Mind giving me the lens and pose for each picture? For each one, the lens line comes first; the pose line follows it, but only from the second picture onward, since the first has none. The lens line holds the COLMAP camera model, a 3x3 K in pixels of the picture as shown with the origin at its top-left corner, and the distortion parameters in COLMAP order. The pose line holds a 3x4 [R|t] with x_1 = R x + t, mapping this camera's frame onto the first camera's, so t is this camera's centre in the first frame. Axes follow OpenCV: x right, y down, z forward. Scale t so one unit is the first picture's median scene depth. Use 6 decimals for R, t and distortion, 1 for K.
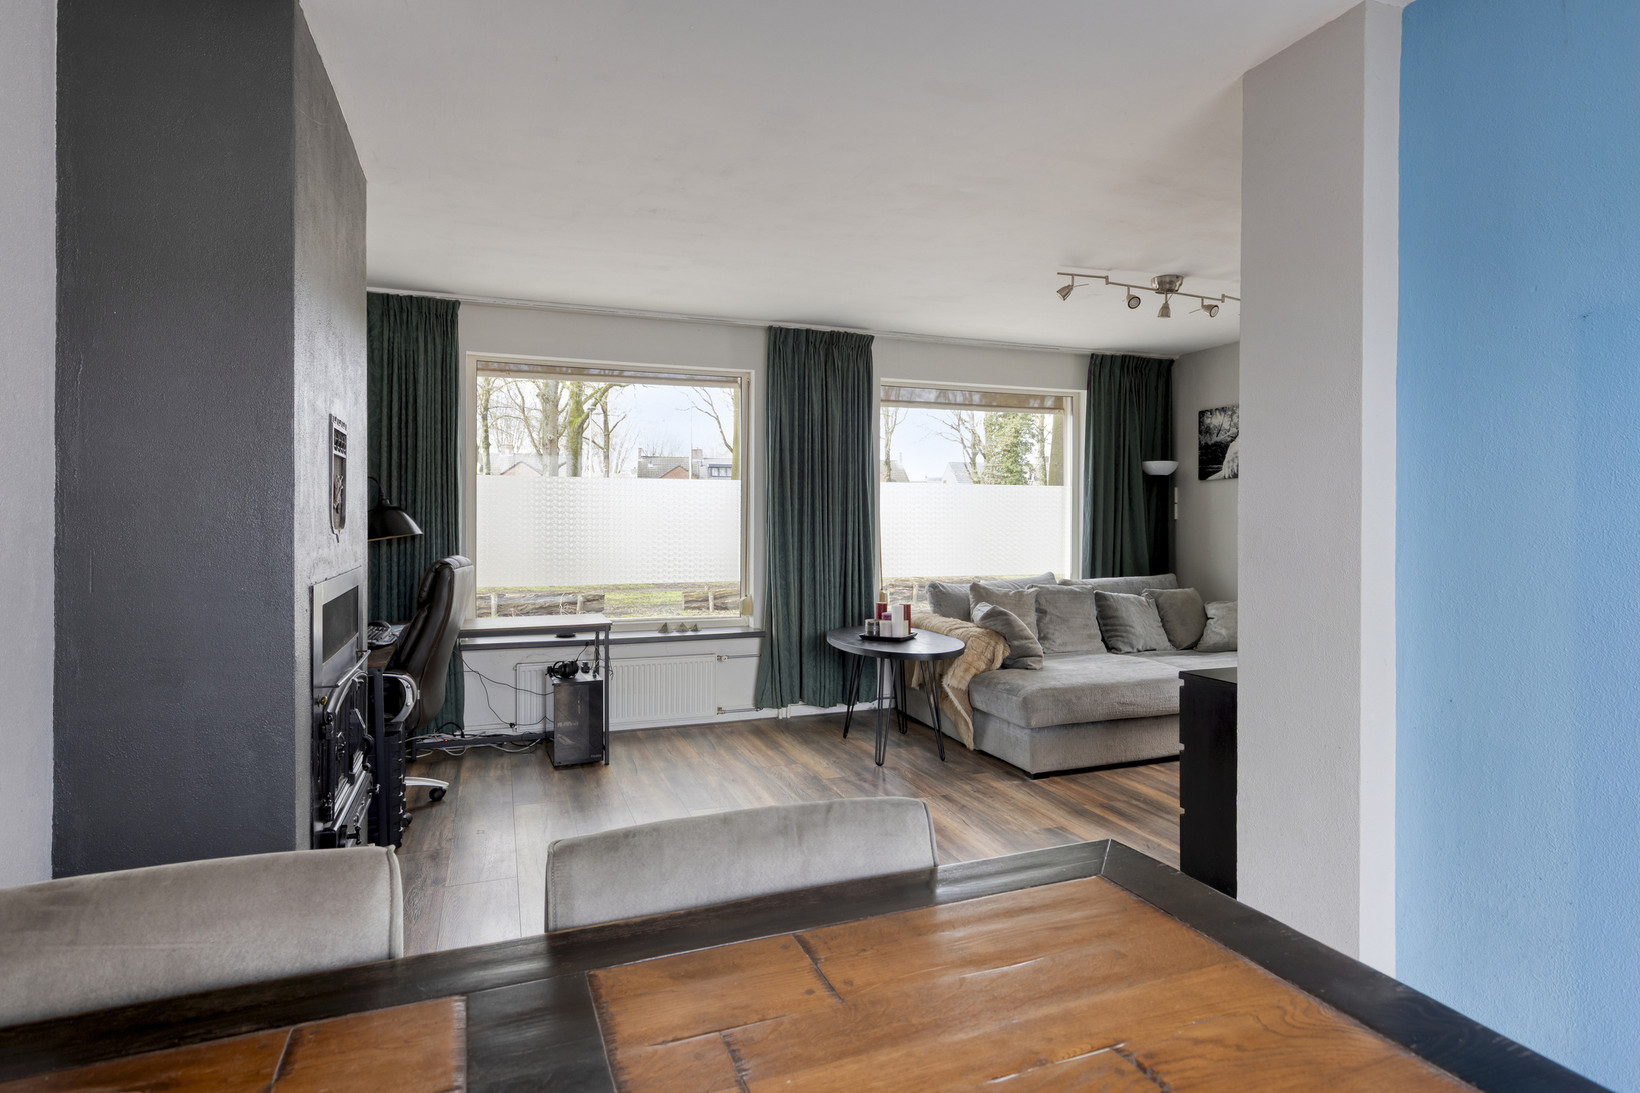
lens RADIAL K [[888.0, 0, 824.7], [0, 888.0, 538.3], [0, 0, 1]] dist [-0.001681, -0.000635]
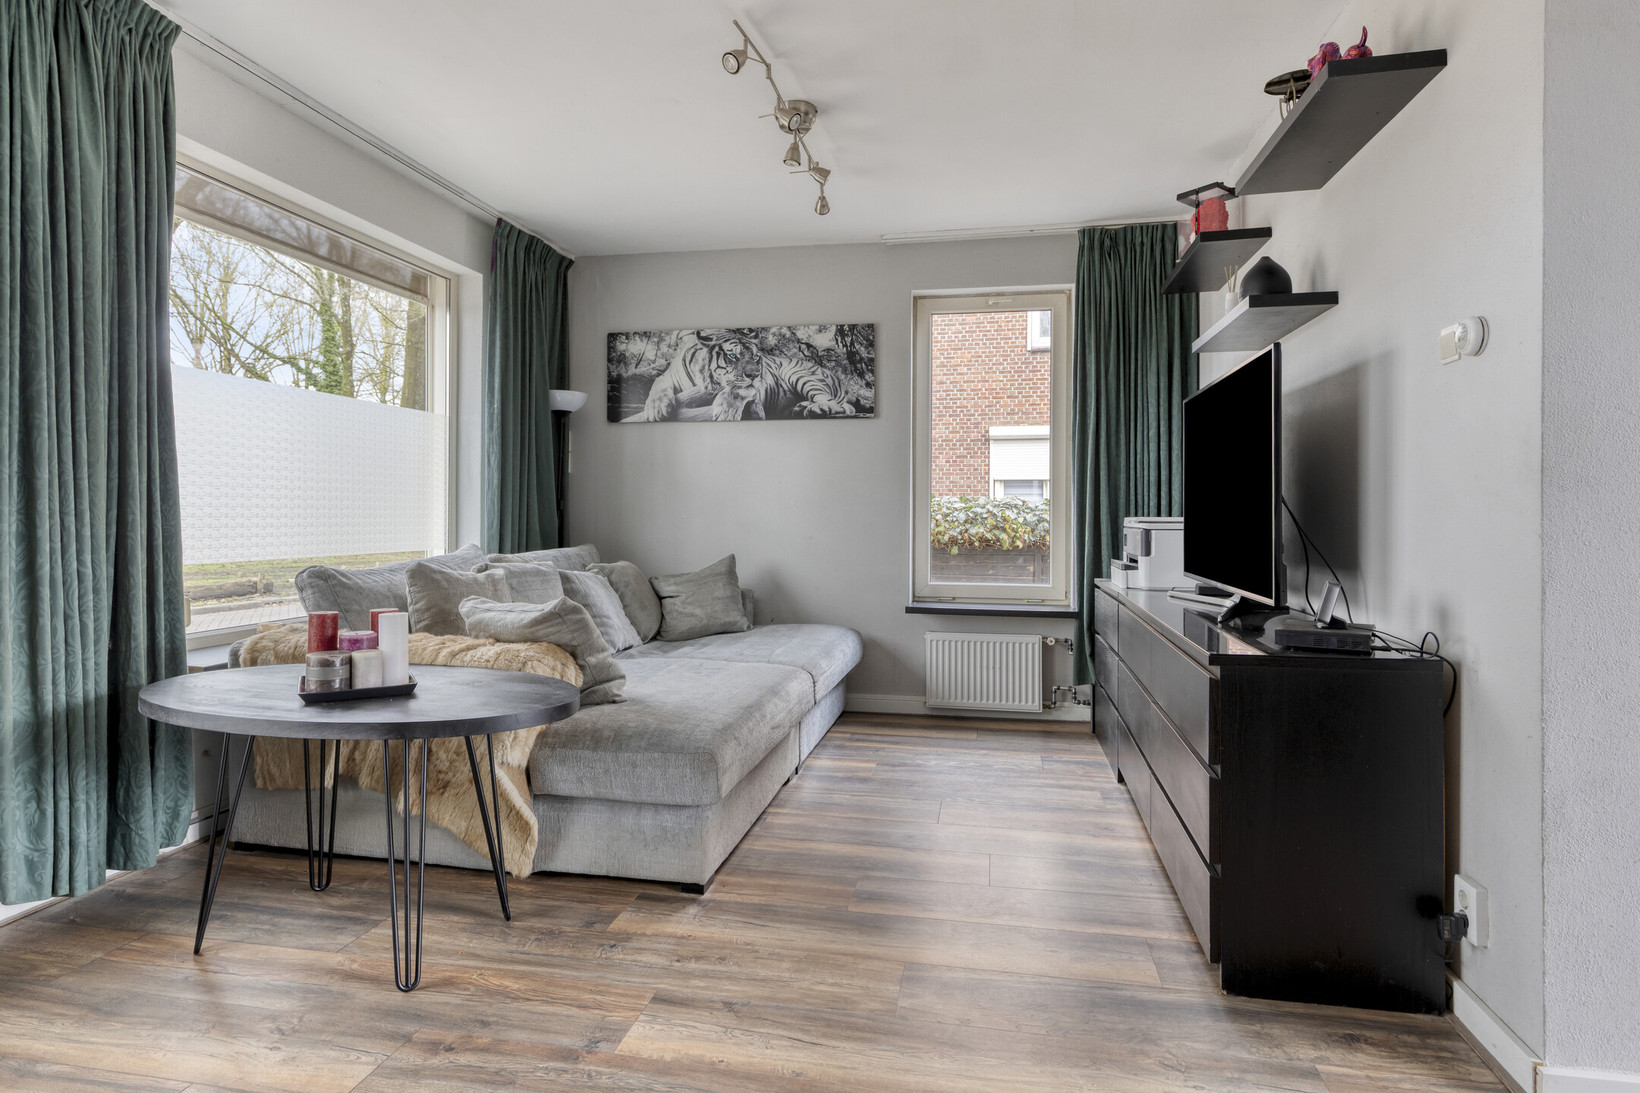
lens RADIAL K [[888.0, 0, 827.2], [0, 888.0, 520.1], [0, 0, 1]] dist [-0.001681, -0.000635]
pose [[0.514849, -0.003975, 0.857271, -0.190144], [0.011052, 0.999937, -0.002001, 0.031089], [-0.857209, 0.010504, 0.514861, 0.574699]]
